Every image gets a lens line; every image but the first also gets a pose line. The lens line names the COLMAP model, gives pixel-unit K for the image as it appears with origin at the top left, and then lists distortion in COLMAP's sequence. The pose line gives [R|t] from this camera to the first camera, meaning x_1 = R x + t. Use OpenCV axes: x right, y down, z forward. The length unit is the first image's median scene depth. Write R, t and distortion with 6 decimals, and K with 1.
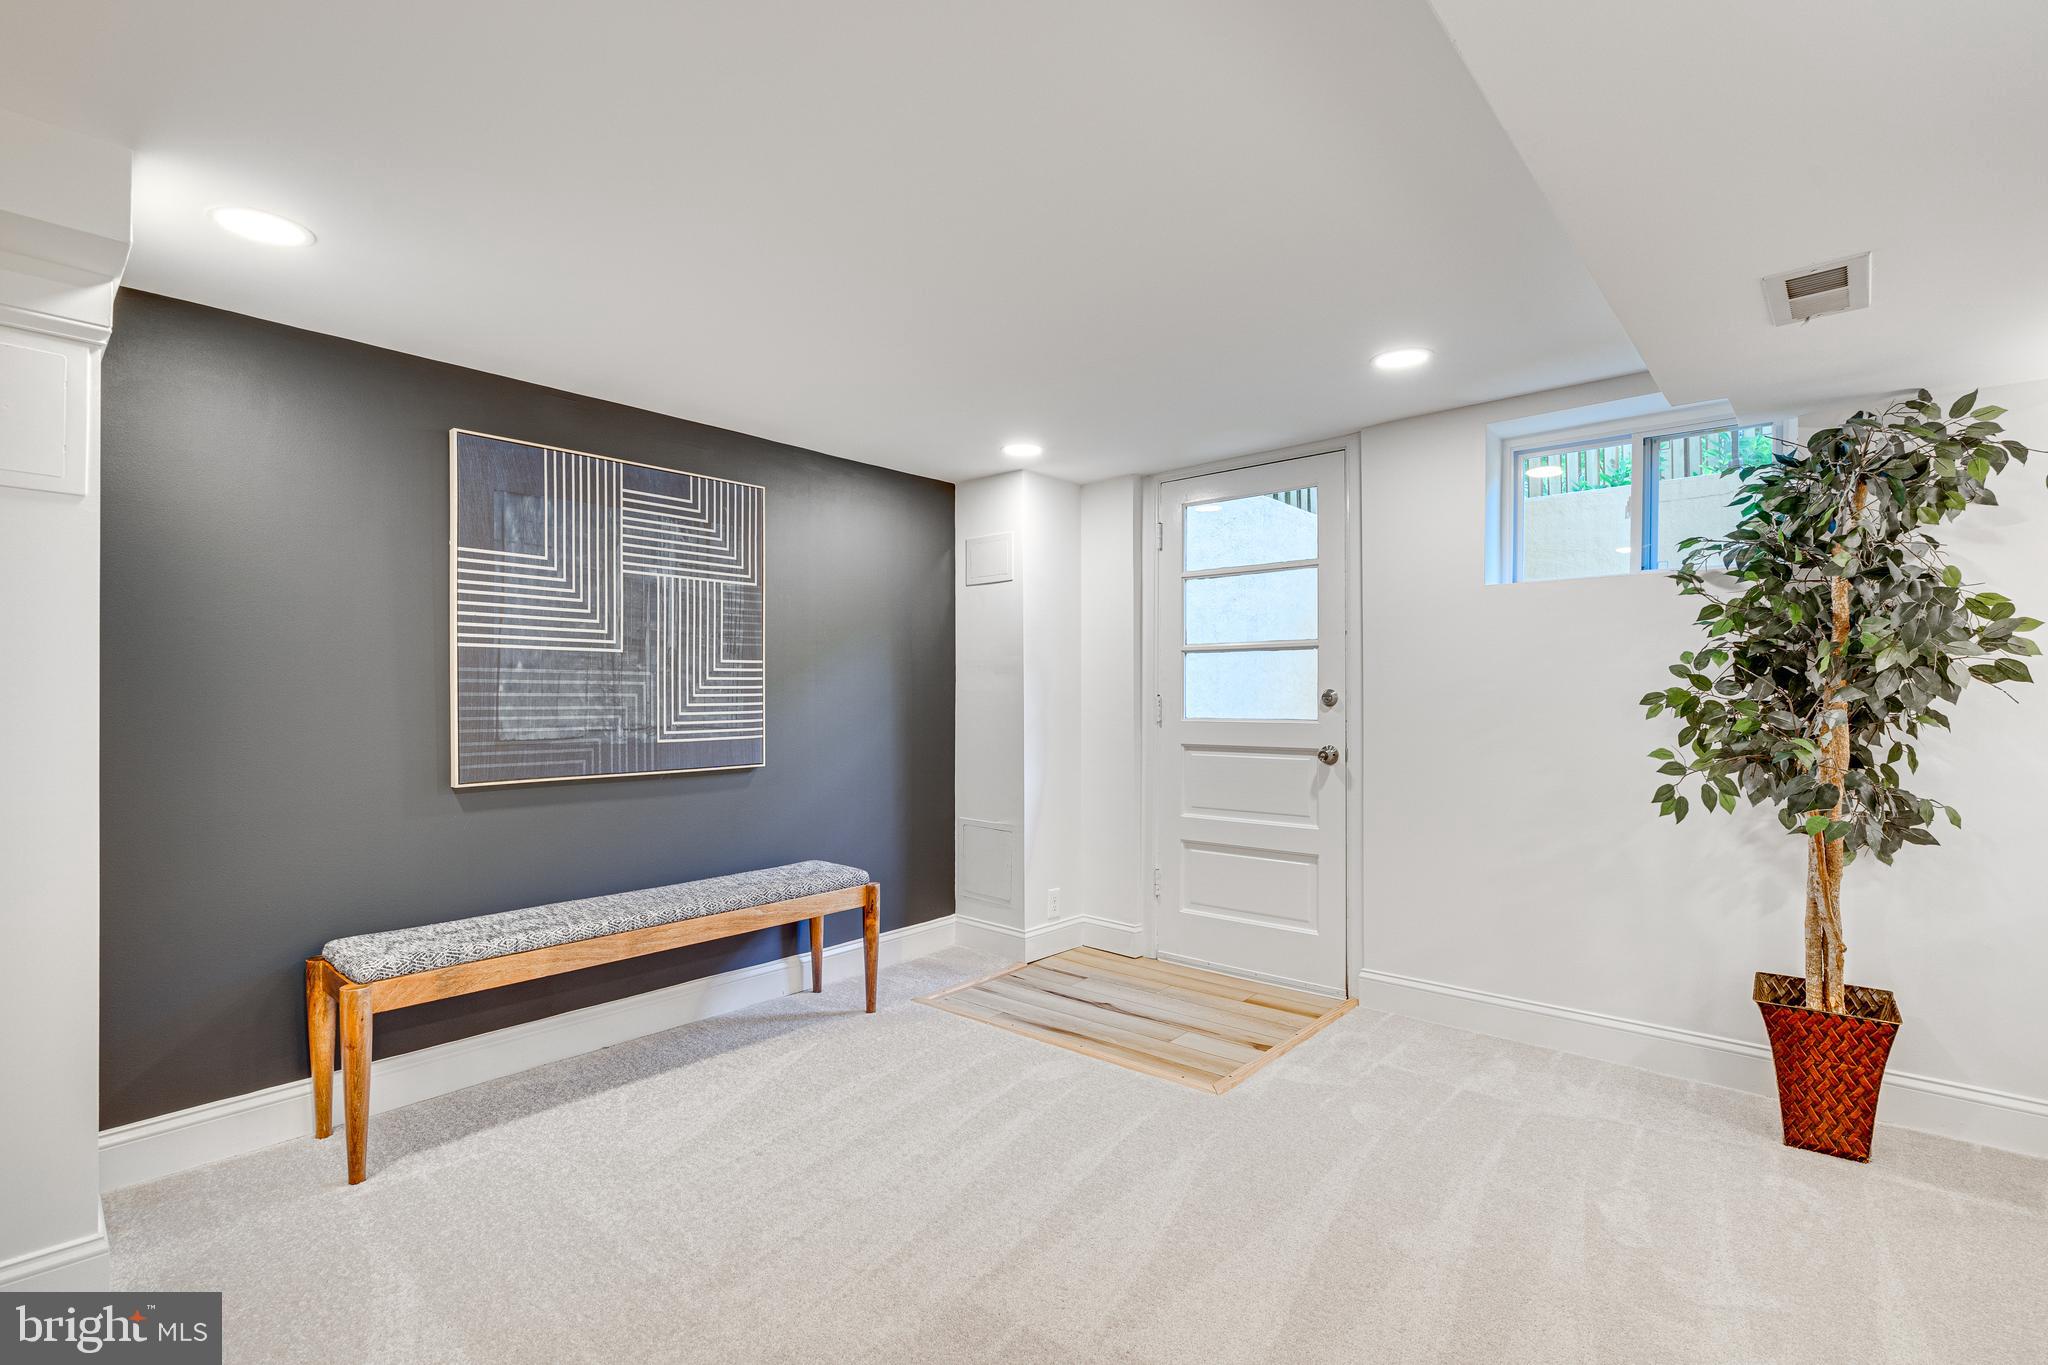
lens RADIAL K [[939.4, 0, 1030.4], [0, 939.4, 699.0], [0, 0, 1]] dist [-0.001664, 0.000605]
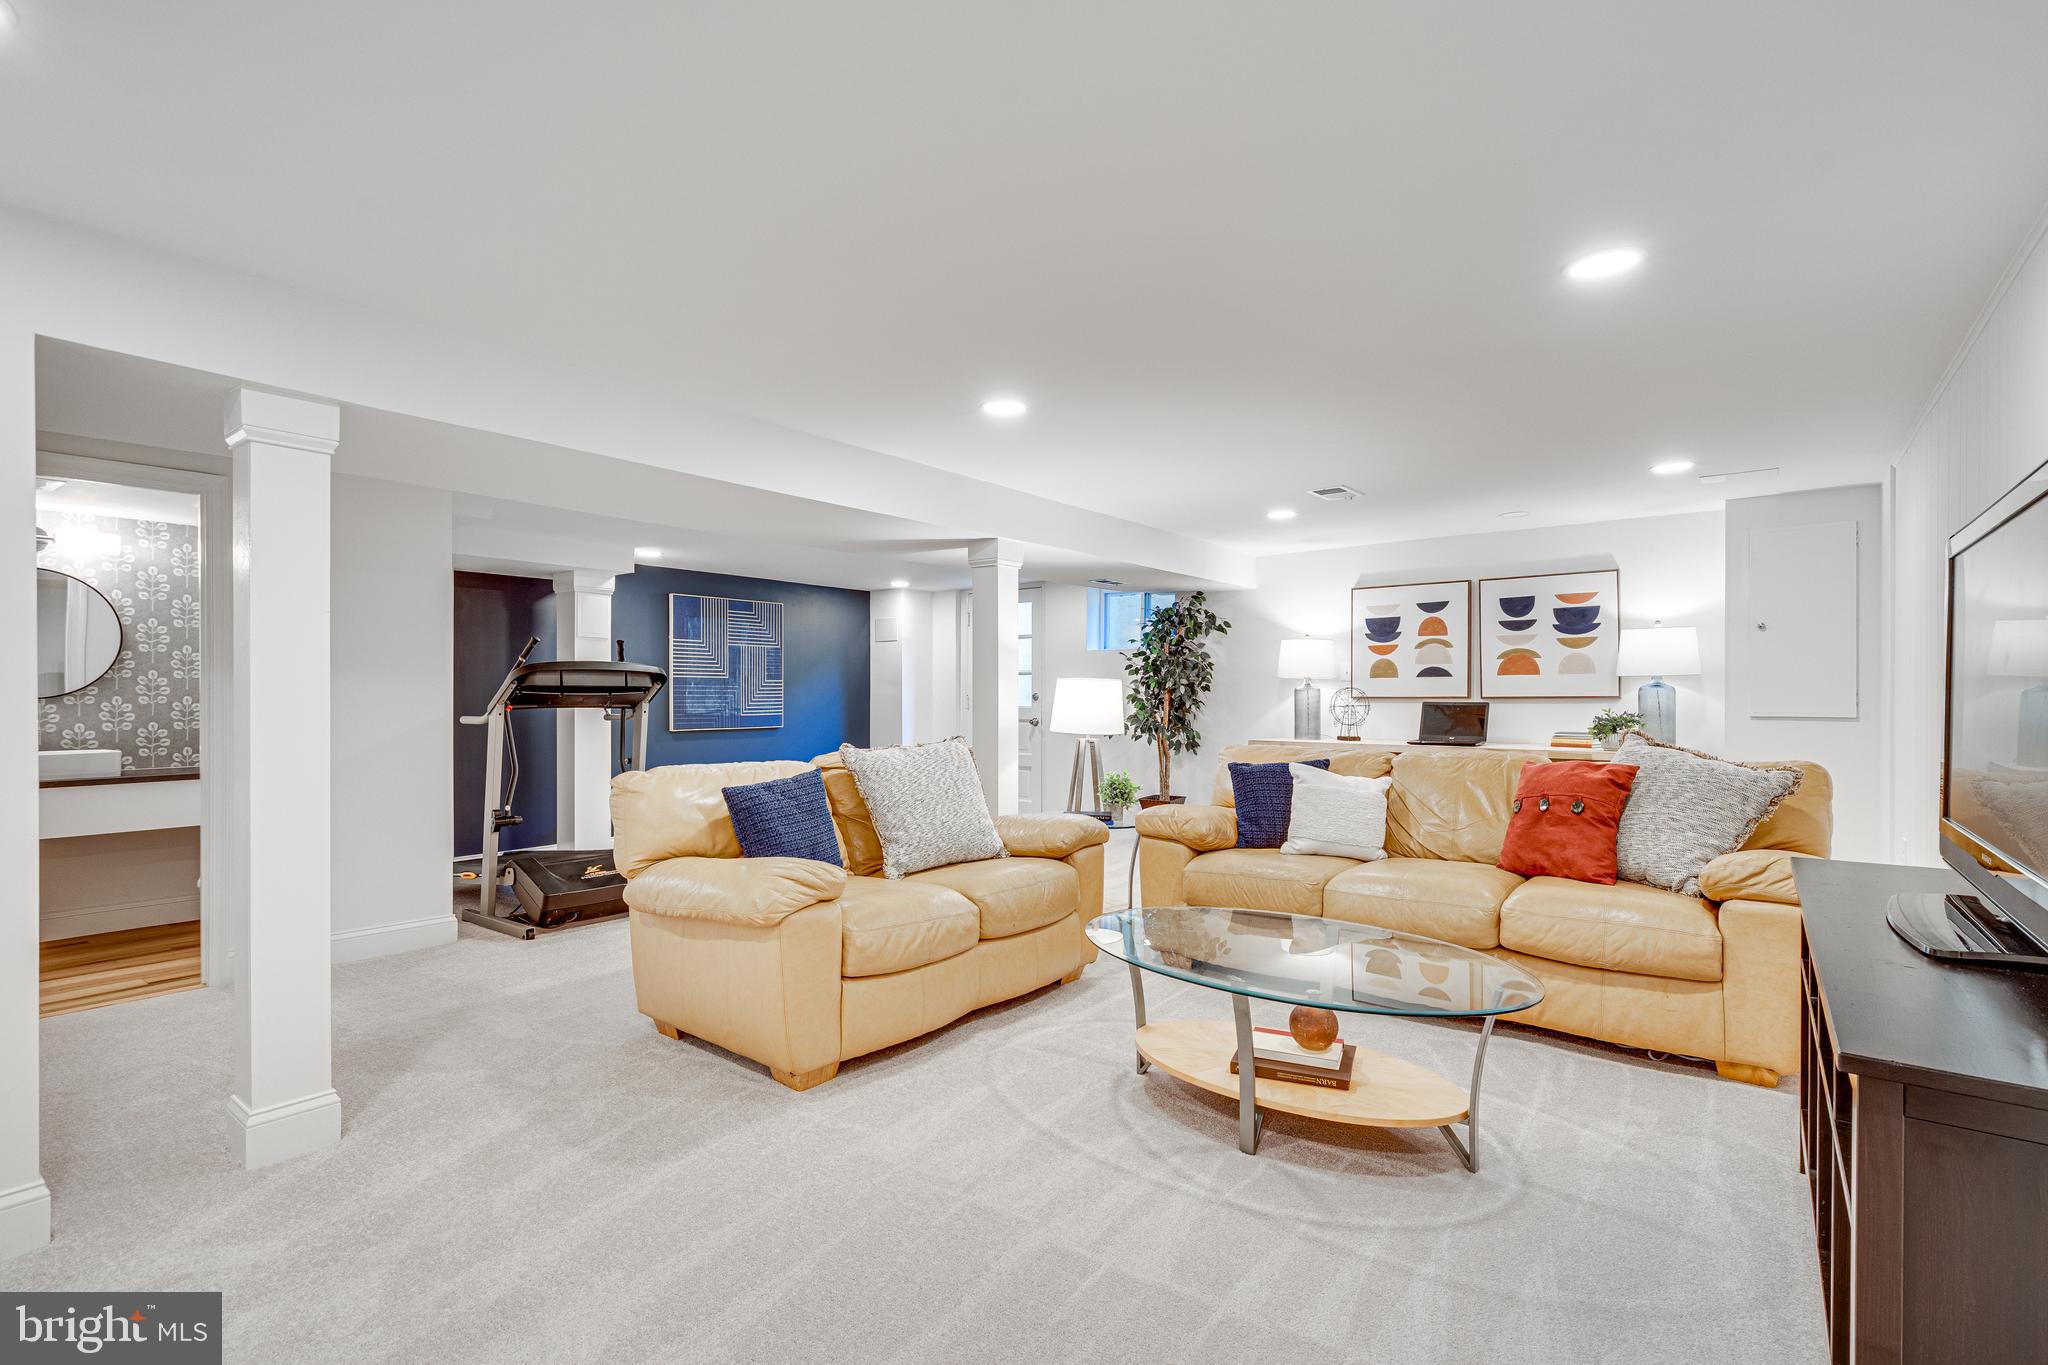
lens RADIAL K [[939.4, 0, 1030.4], [0, 939.4, 699.0], [0, 0, 1]] dist [-0.001664, 0.000605]
pose [[0.997577, 0.000019, 0.069571, 0.164847], [-0.000186, 0.999997, 0.002399, -0.001415], [-0.069571, -0.002407, 0.997574, -1.390670]]
